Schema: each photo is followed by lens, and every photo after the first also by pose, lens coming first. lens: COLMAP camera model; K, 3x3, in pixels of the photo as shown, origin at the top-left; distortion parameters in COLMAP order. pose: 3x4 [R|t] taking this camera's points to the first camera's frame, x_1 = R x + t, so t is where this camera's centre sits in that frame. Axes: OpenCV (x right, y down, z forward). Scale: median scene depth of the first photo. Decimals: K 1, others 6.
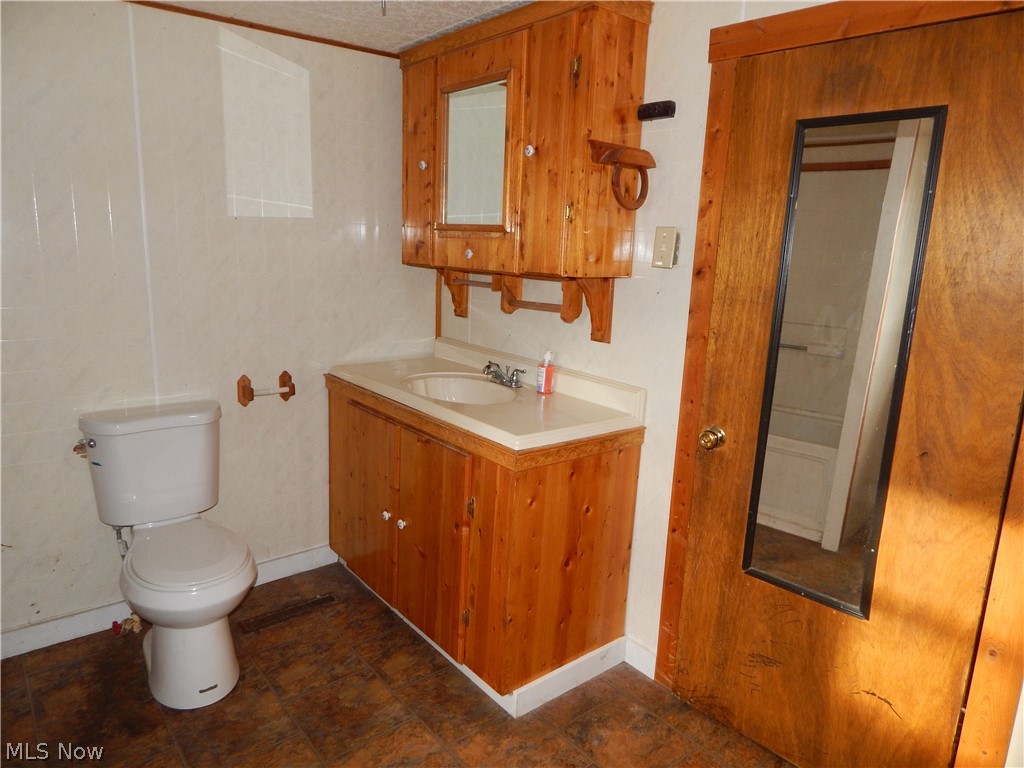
lens RADIAL K [[671.1, 0, 513.0], [0, 671.1, 383.4], [0, 0, 1]] dist [-0.003459, -0.000021]
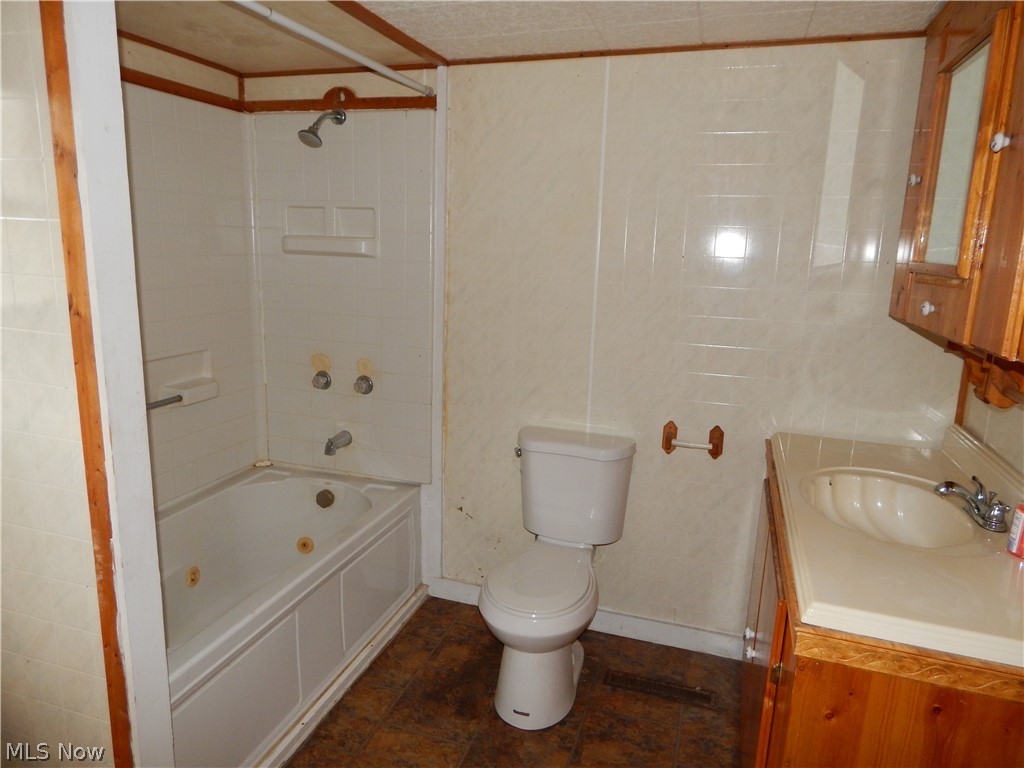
lens RADIAL K [[671.1, 0, 512.2], [0, 671.1, 382.2], [0, 0, 1]] dist [-0.003459, -0.000021]
pose [[0.535038, 0.151048, -0.831216, 0.278531], [-0.191442, 0.979970, 0.054852, -0.082172], [0.822852, 0.129782, 0.553238, 0.318371]]
